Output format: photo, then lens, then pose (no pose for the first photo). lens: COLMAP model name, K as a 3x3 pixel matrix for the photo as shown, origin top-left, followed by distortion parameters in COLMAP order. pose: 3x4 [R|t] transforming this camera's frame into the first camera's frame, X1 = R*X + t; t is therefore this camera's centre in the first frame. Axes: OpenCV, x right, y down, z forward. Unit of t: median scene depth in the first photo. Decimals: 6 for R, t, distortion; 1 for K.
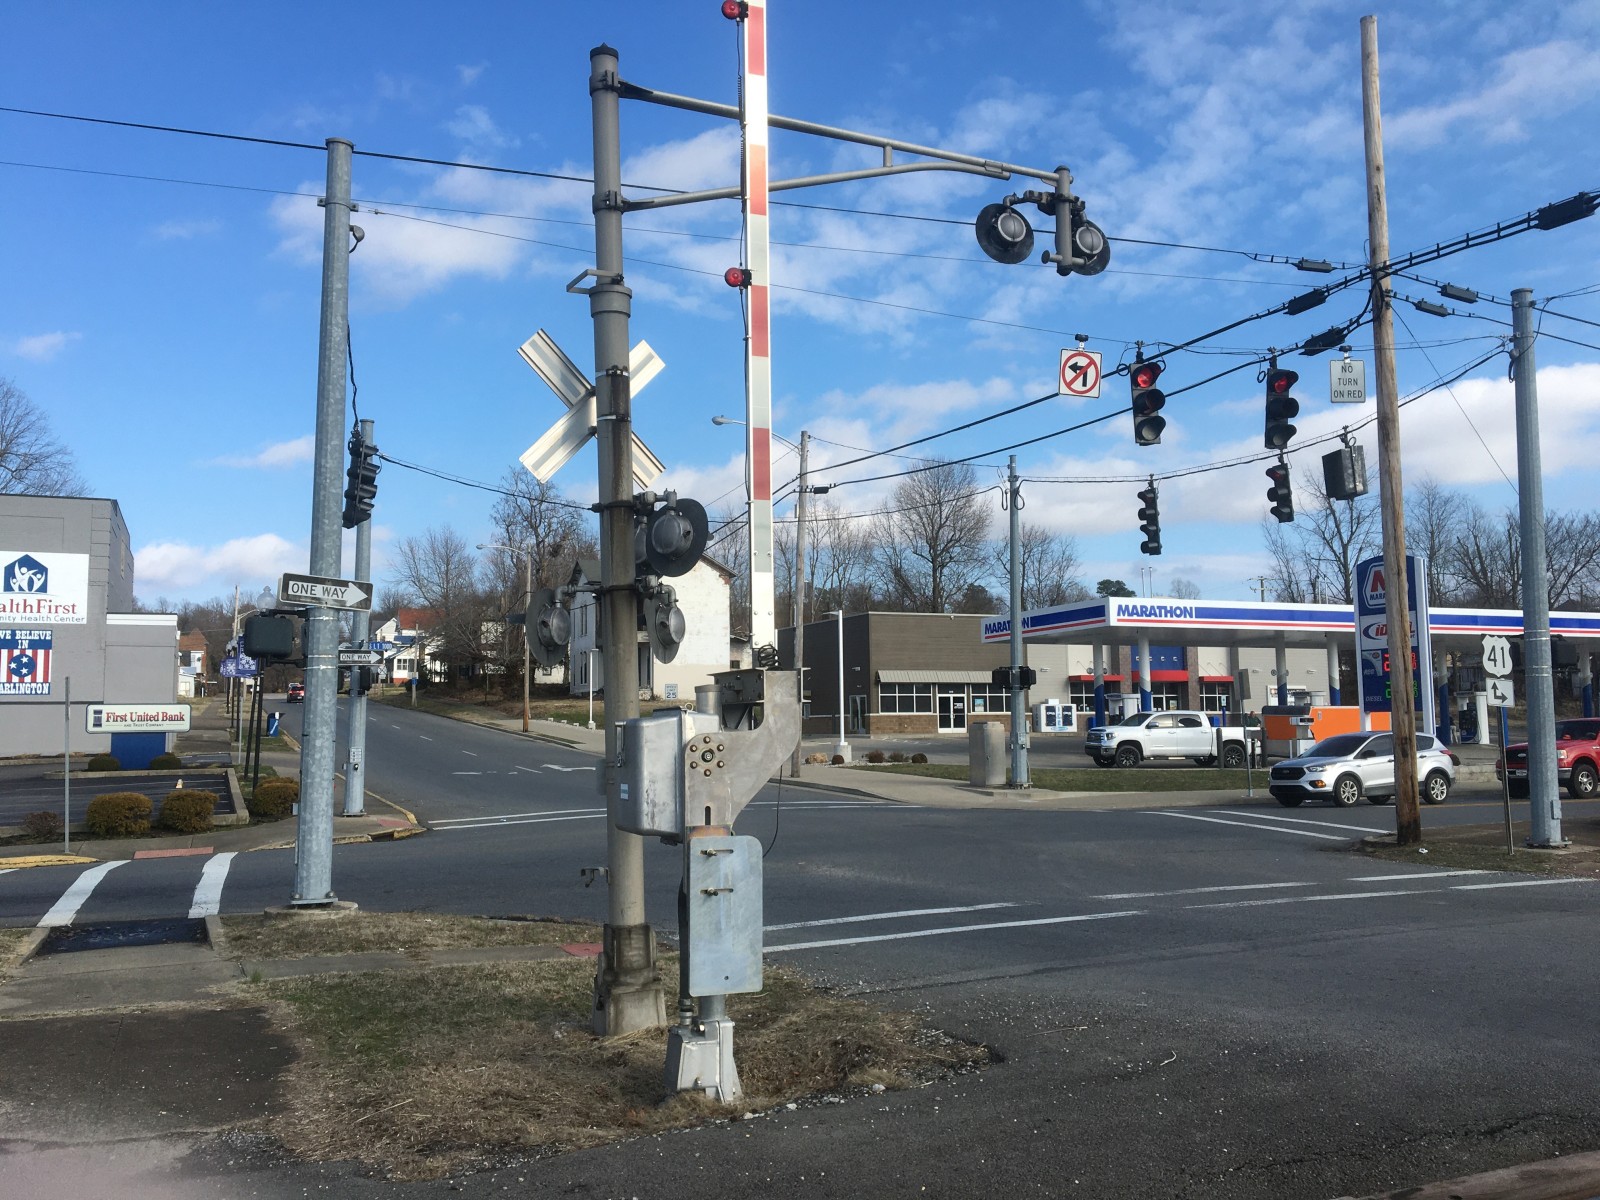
lens RADIAL K [[1360.7, 0, 793.9], [0, 1360.7, 592.5], [0, 0, 1]] dist [0.100651, -0.191562]
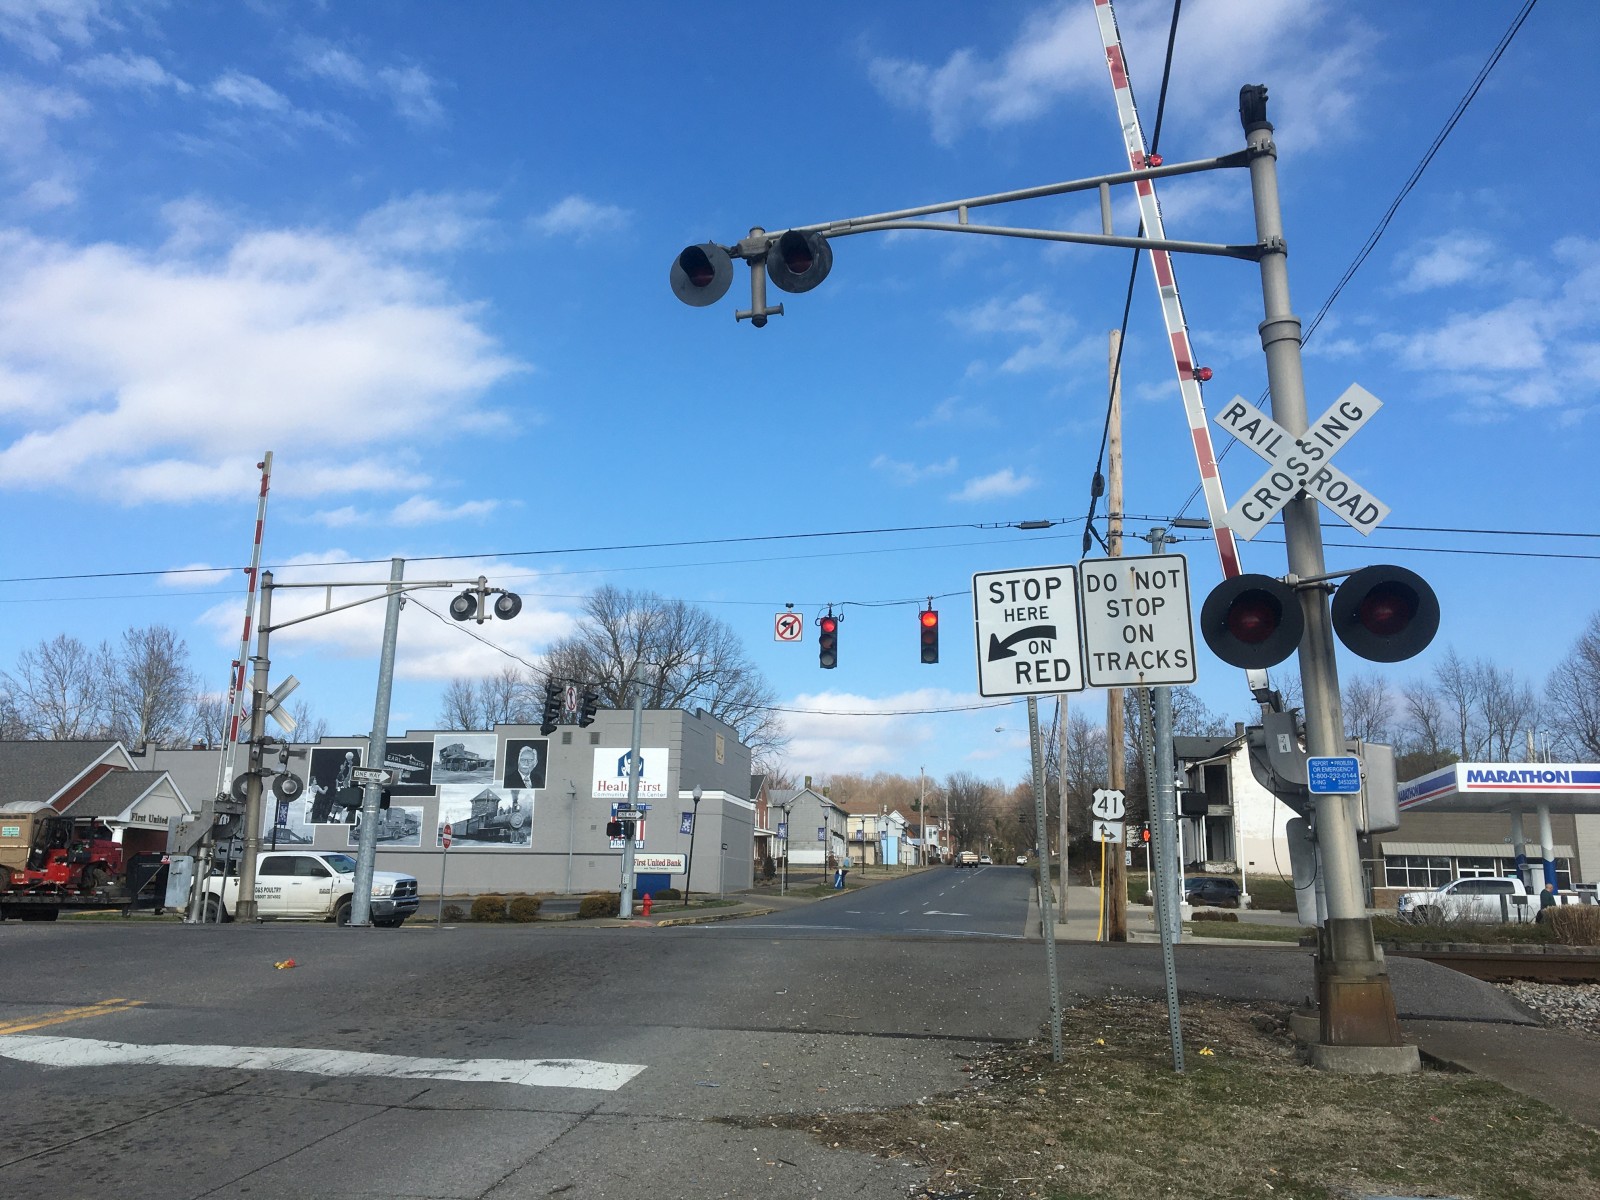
lens RADIAL K [[1363.6, 0, 772.9], [0, 1363.6, 598.6], [0, 0, 1]] dist [0.074626, -0.133819]
pose [[0.831838, -0.089534, -0.547749, 0.376210], [0.020519, 0.991189, -0.130857, 0.005761], [0.554639, 0.097612, 0.826346, -0.119163]]
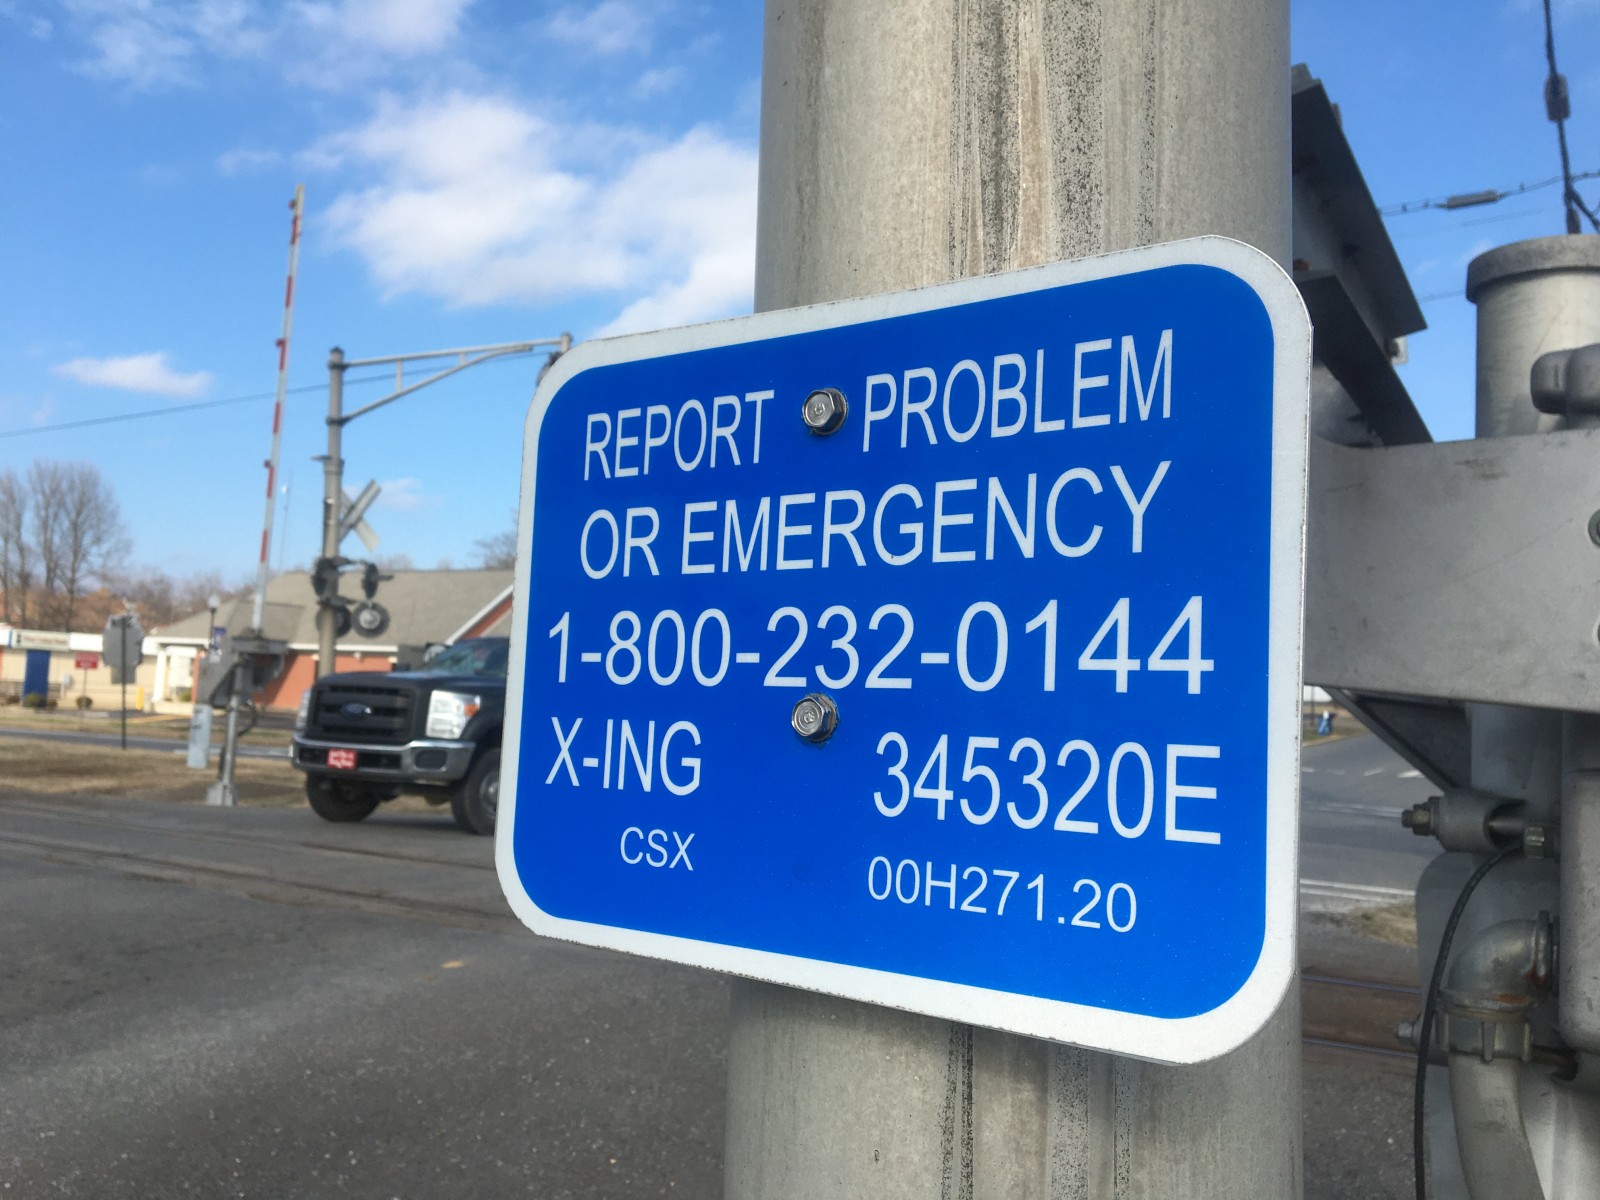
lens RADIAL K [[1363.6, 0, 772.9], [0, 1363.6, 598.6], [0, 0, 1]] dist [0.074626, -0.133819]
pose [[0.566873, -0.023170, -0.823479, 0.345665], [0.022337, 0.999669, -0.012751, 0.006422], [0.823502, -0.011166, 0.567203, 0.058288]]
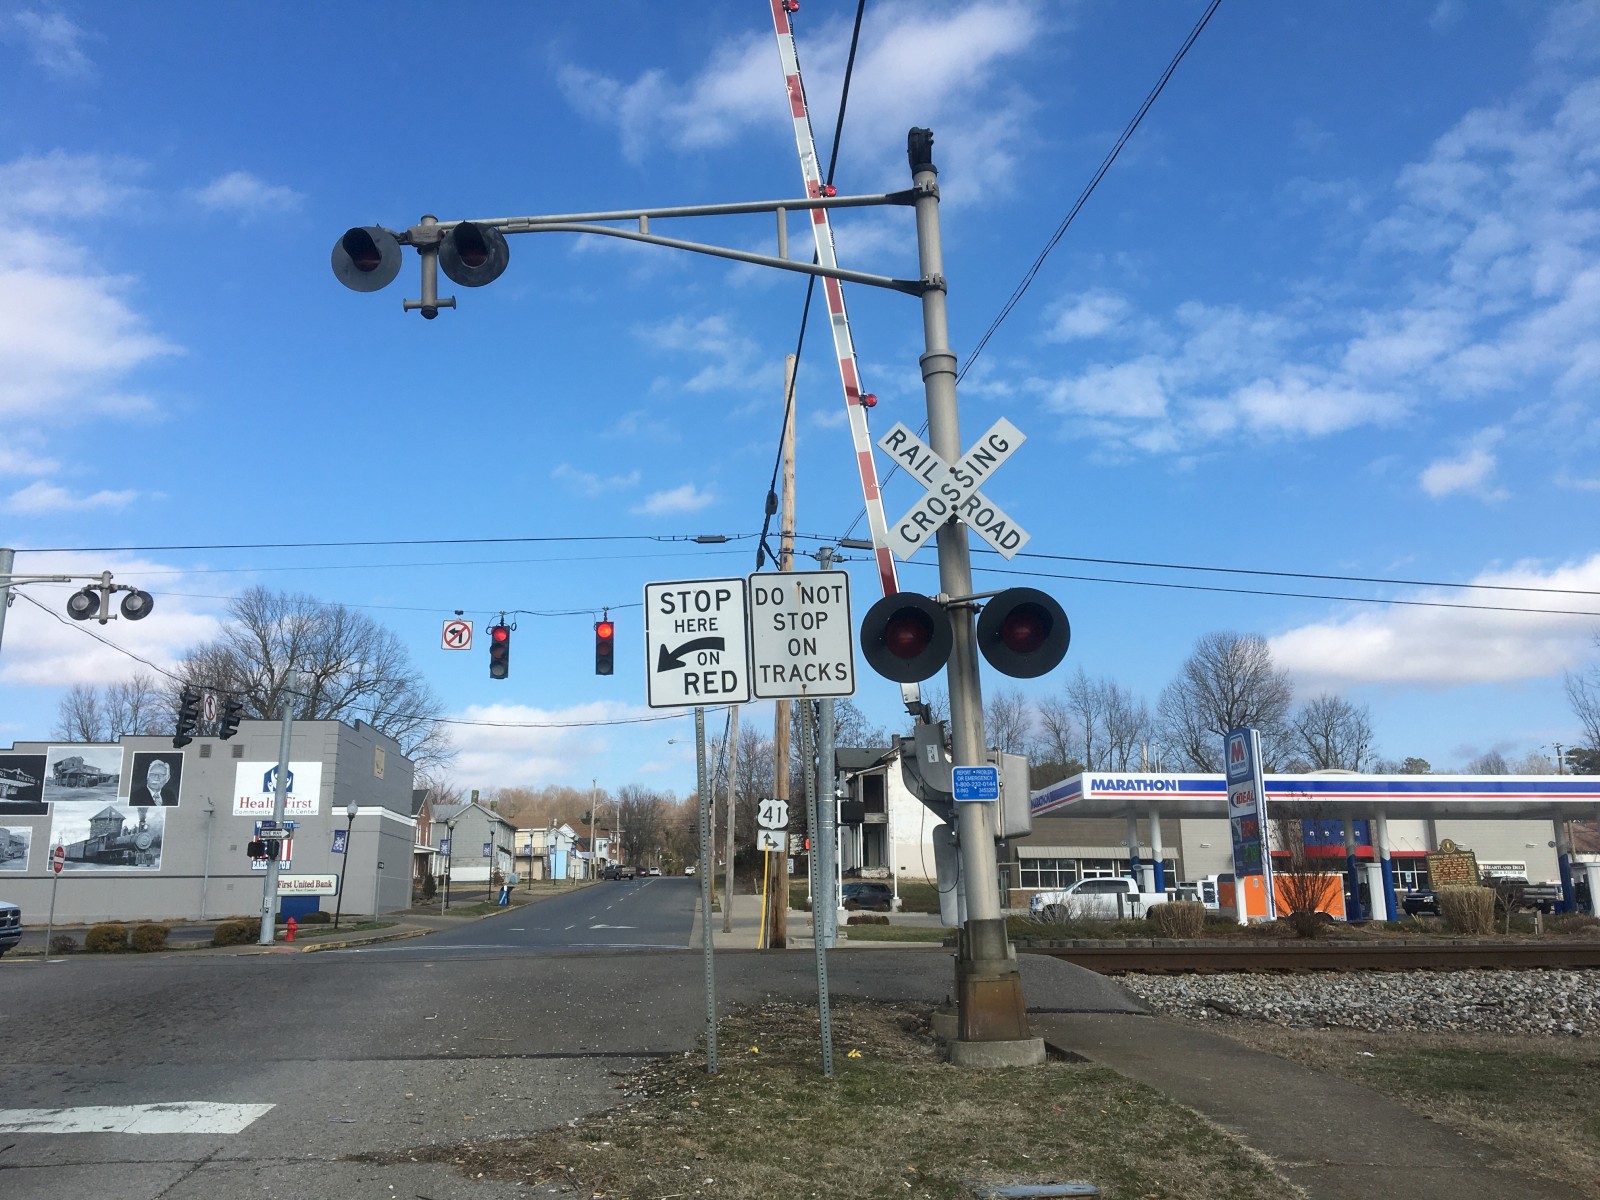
lens RADIAL K [[1360.7, 0, 793.9], [0, 1360.7, 592.5], [0, 0, 1]] dist [0.100651, -0.191562]
pose [[0.943587, -0.070083, -0.323622, 0.376071], [0.026152, 0.990066, -0.138153, 0.005855], [0.330089, 0.121896, 0.936046, -0.116781]]
